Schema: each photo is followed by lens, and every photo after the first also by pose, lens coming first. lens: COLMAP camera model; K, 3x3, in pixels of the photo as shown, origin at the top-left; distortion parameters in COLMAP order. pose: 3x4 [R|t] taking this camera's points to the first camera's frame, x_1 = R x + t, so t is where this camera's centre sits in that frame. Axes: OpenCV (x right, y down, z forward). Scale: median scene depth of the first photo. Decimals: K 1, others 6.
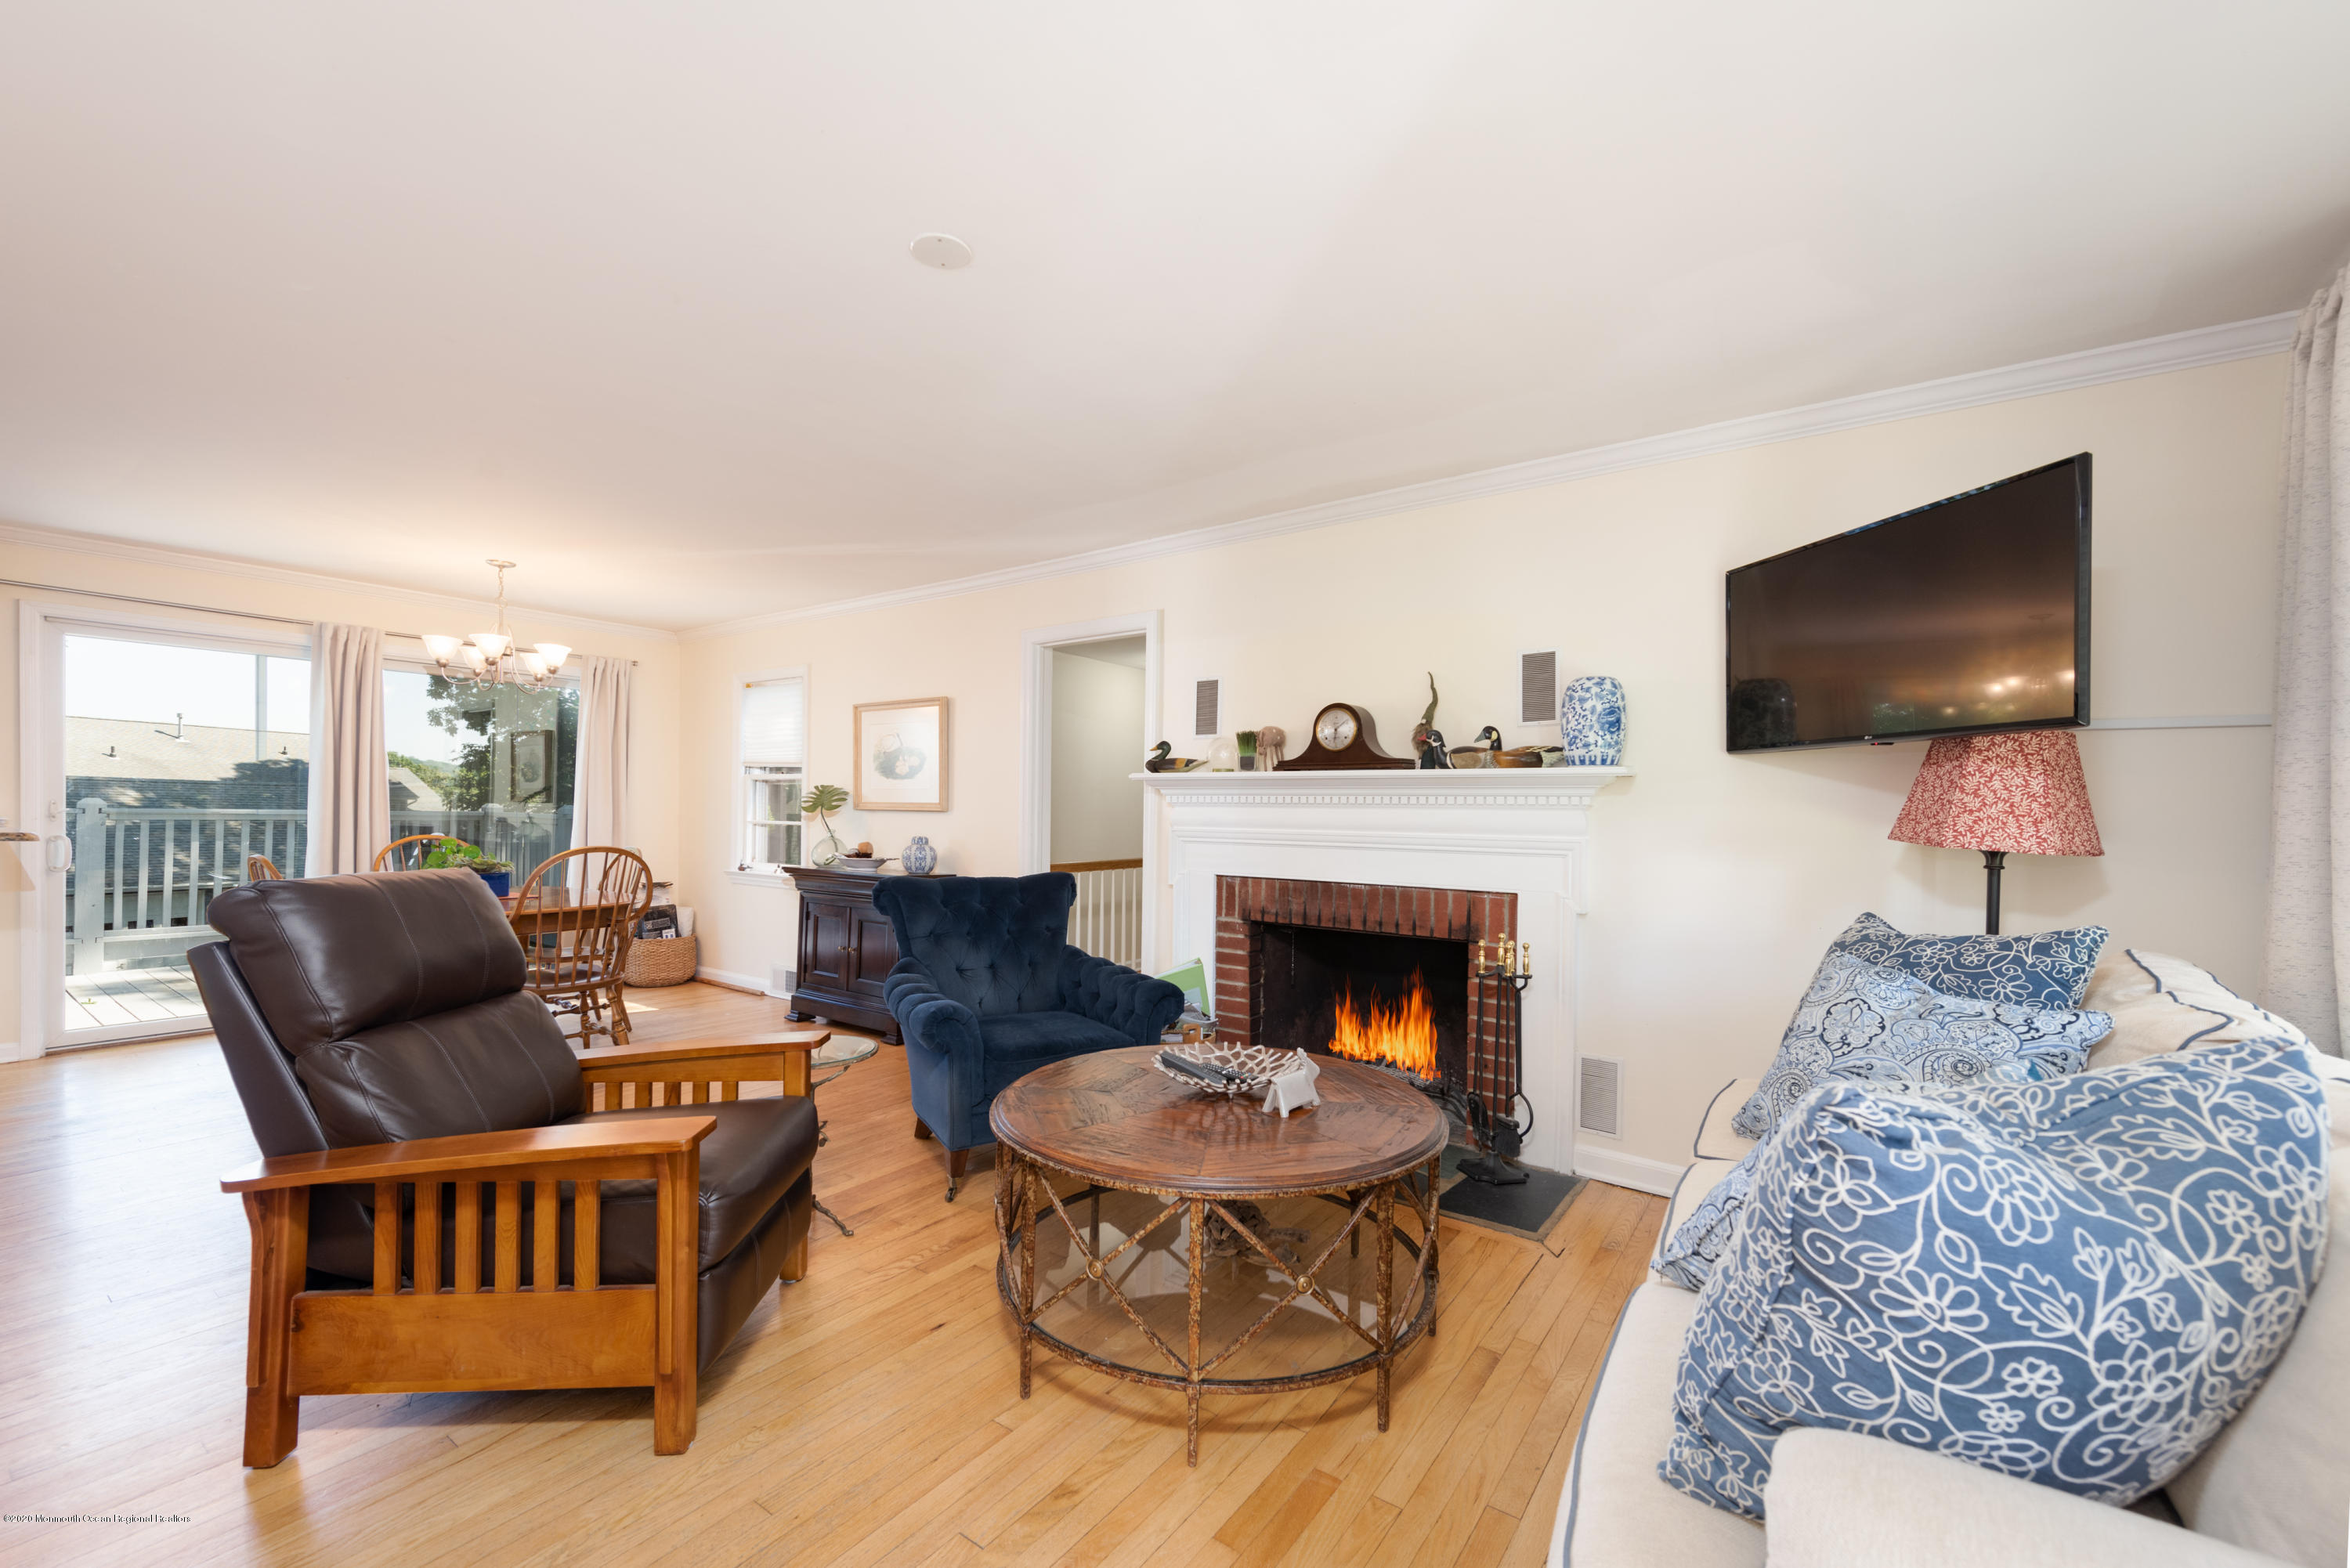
lens RADIAL K [[958.5, 0, 1186.7], [0, 958.5, 798.4], [0, 0, 1]] dist [0.003865, -0.000436]
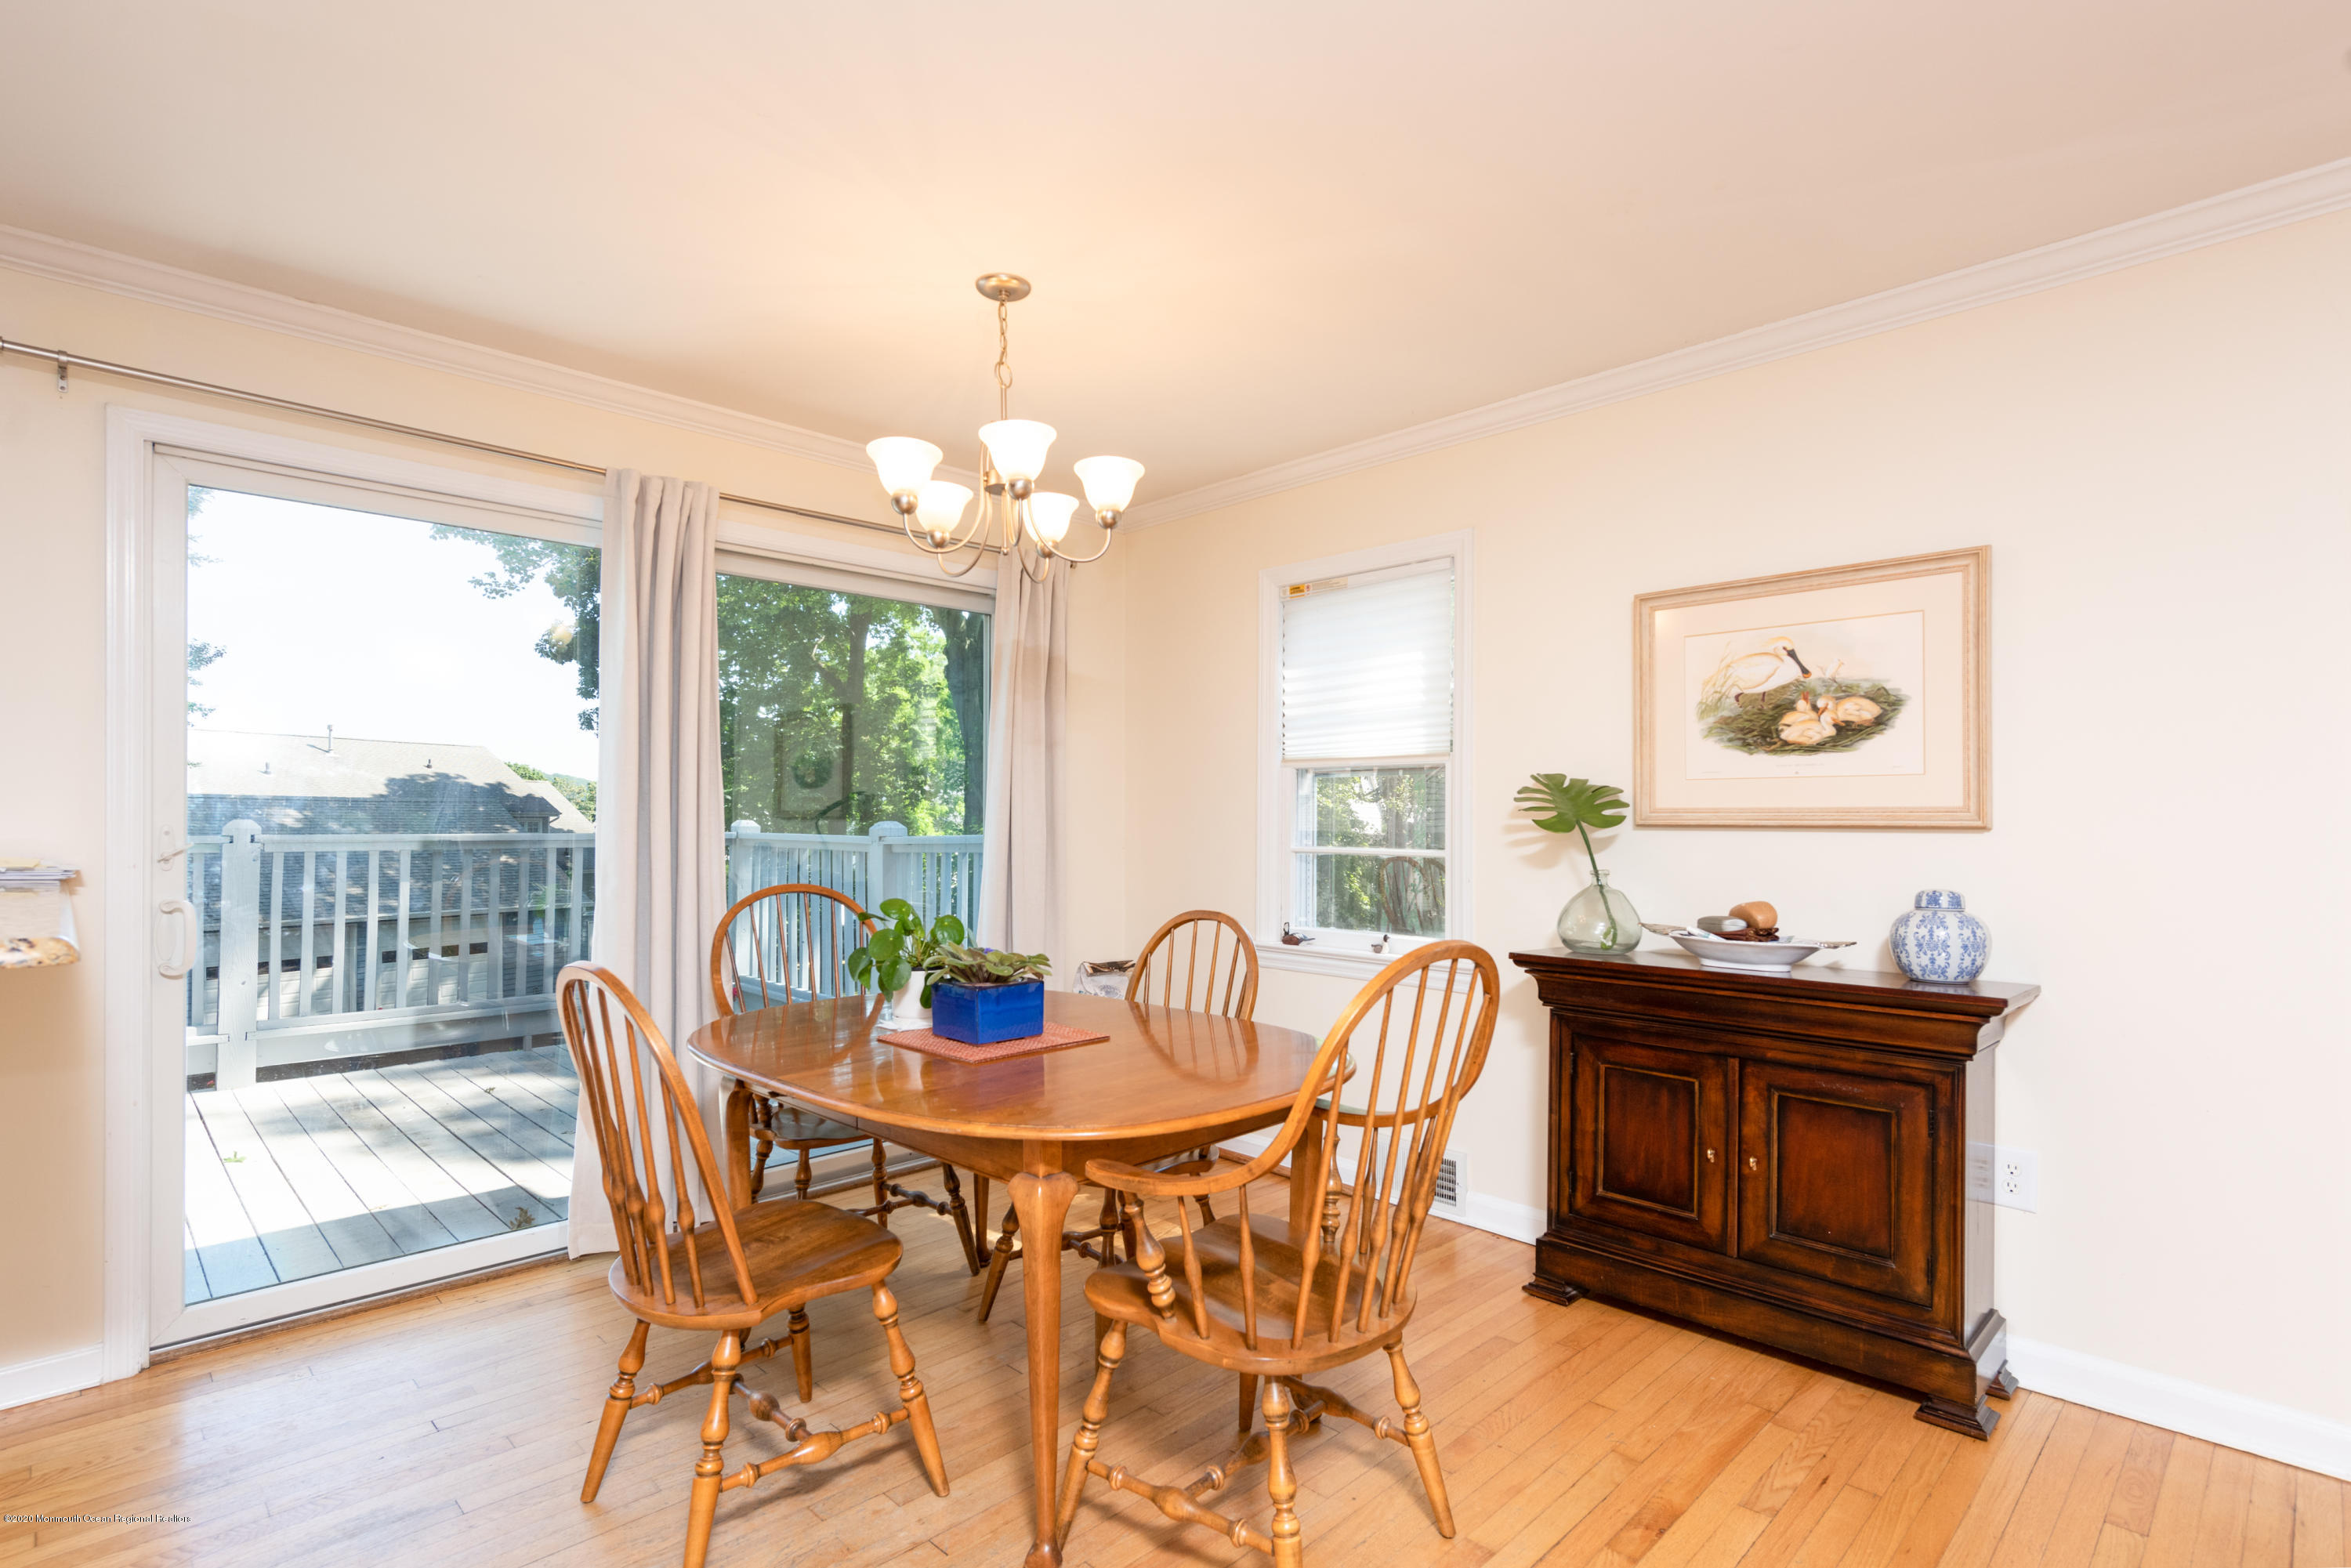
lens RADIAL K [[1139.4, 0, 1163.8], [0, 1139.4, 802.9], [0, 0, 1]] dist [0.022201, 0.000094]
pose [[0.983856, -0.013517, -0.178450, -0.548560], [0.012981, 0.999907, -0.004169, 0.000272], [0.178490, 0.001785, 0.983940, 0.488335]]
